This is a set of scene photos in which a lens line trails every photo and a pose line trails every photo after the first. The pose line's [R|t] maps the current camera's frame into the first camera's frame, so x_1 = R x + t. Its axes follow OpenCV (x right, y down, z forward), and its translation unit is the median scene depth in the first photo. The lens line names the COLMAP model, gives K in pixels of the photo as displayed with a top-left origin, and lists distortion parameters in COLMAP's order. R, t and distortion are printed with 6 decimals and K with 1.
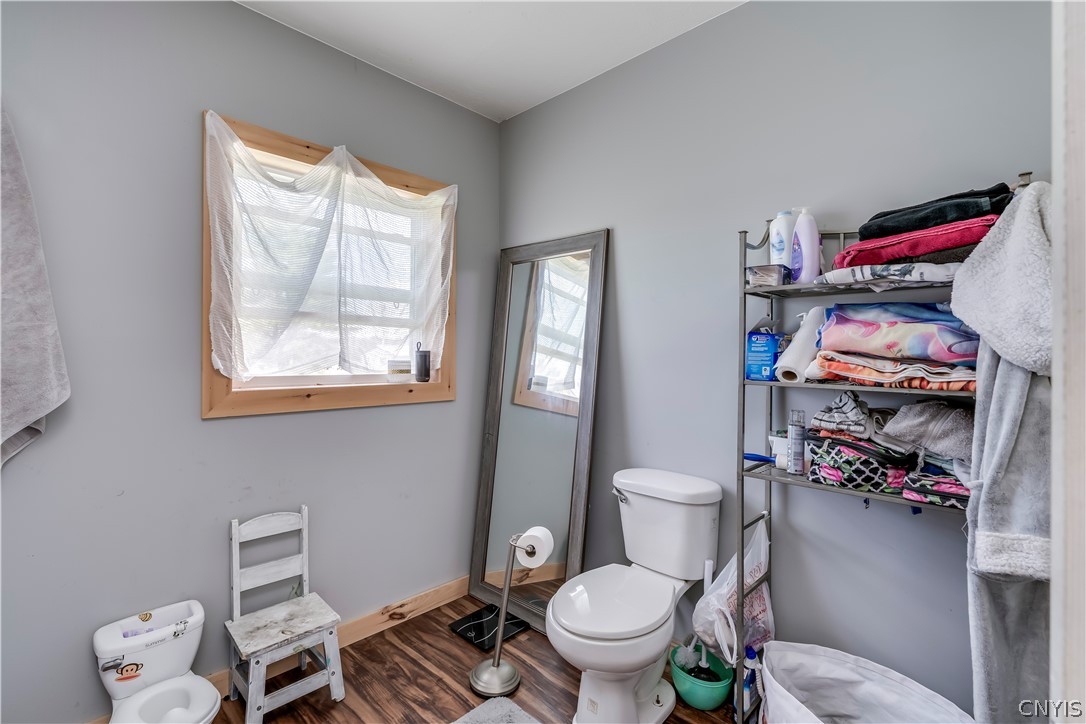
lens RADIAL K [[496.5, 0, 548.9], [0, 496.5, 360.8], [0, 0, 1]] dist [-0.005967, -0.000010]
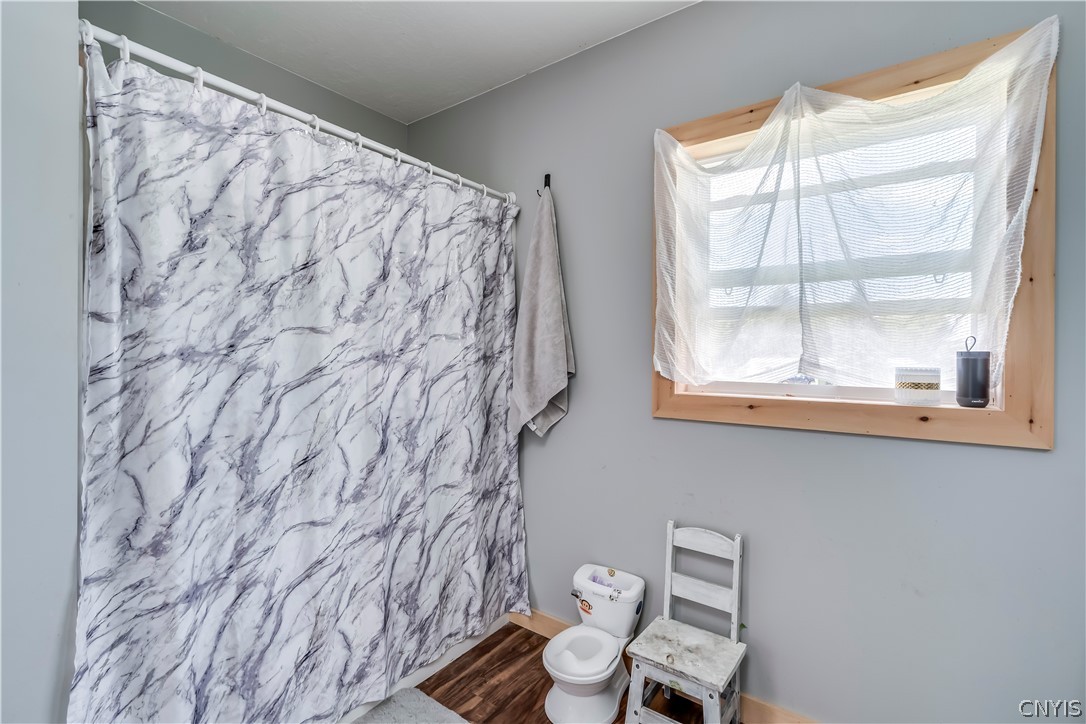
lens RADIAL K [[496.5, 0, 547.4], [0, 496.5, 357.3], [0, 0, 1]] dist [-0.005967, -0.000010]
pose [[0.113052, 0.001275, -0.993588, 0.317753], [-0.013085, 0.999914, -0.000206, -0.009240], [0.993503, 0.013025, 0.113059, 0.579621]]
